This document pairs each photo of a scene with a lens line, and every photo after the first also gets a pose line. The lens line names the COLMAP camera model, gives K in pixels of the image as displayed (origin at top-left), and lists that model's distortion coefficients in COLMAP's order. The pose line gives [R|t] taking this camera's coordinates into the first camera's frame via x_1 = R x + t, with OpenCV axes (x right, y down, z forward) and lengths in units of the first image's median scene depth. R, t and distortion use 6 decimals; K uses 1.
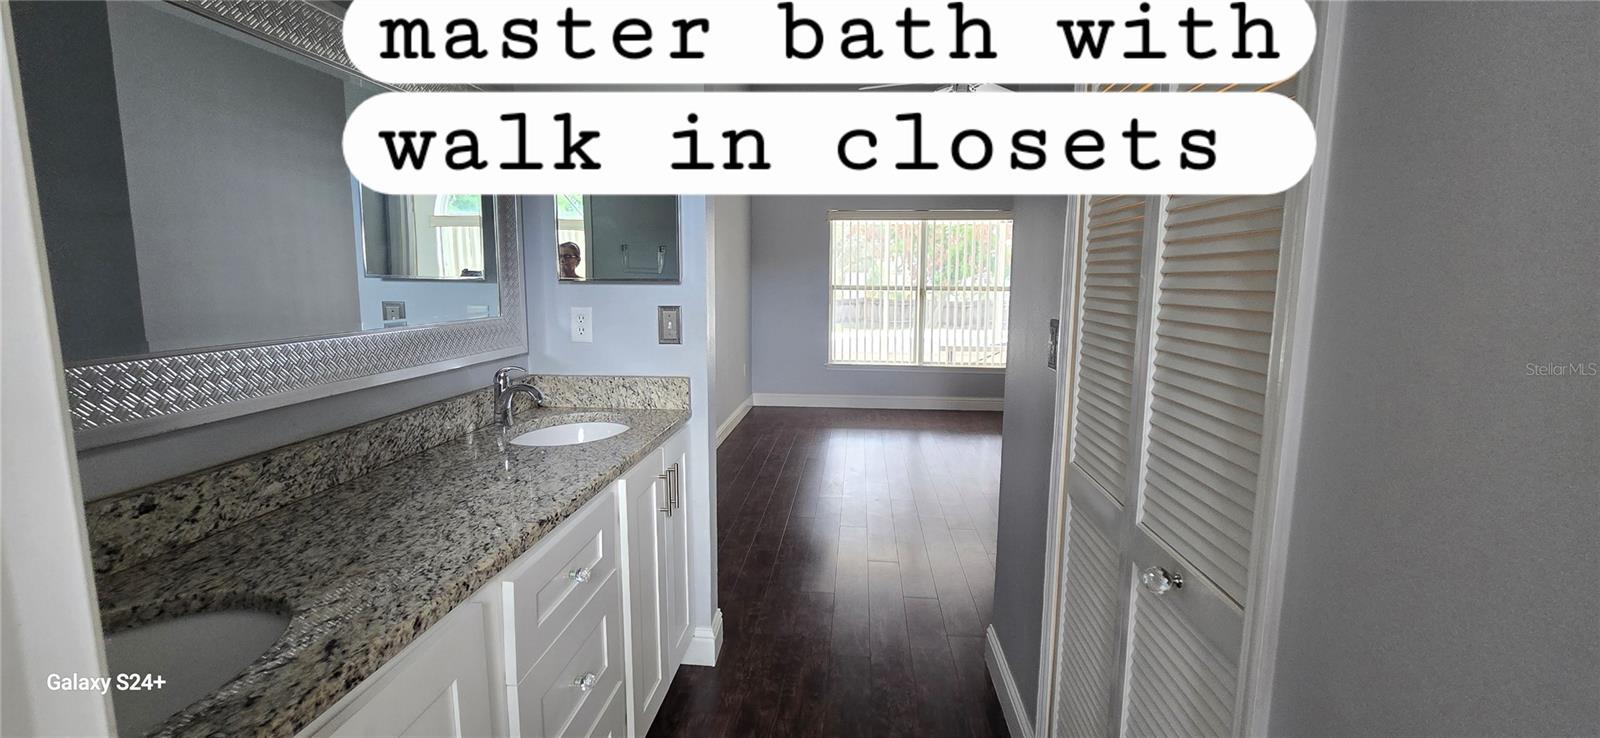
lens RADIAL K [[651.2, 0, 799.6], [0, 651.2, 366.8], [0, 0, 1]] dist [0.002945, 0.000269]
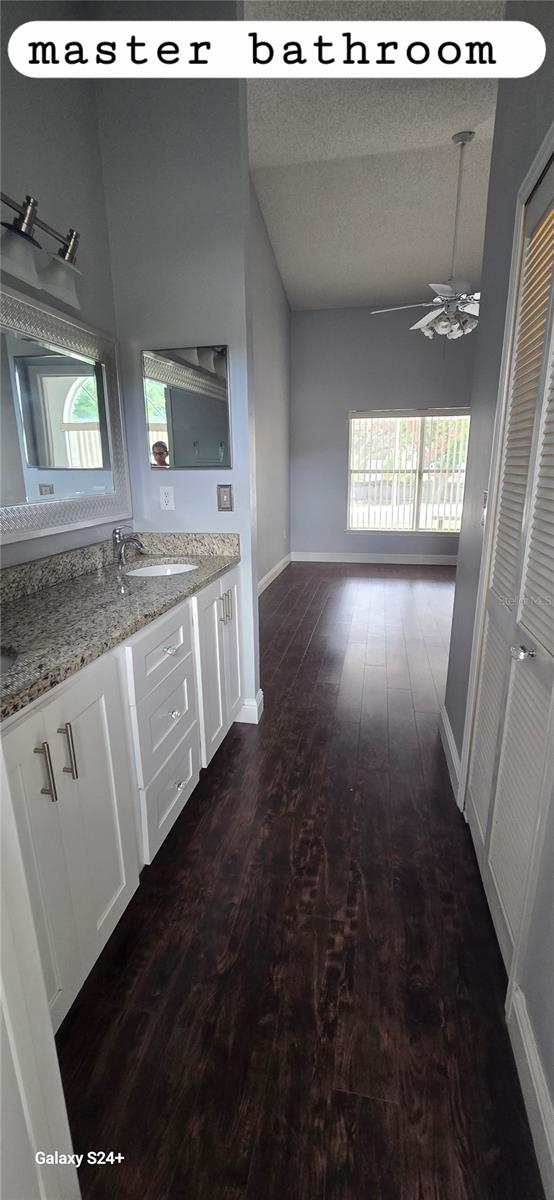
lens RADIAL K [[488.4, 0, 277.9], [0, 488.4, 598.4], [0, 0, 1]] dist [0.002945, 0.000269]
pose [[0.994412, 0.013268, -0.104736, 0.036672], [0.000426, 0.991559, 0.129656, 0.017276], [0.105573, -0.128976, 0.986012, -0.100224]]
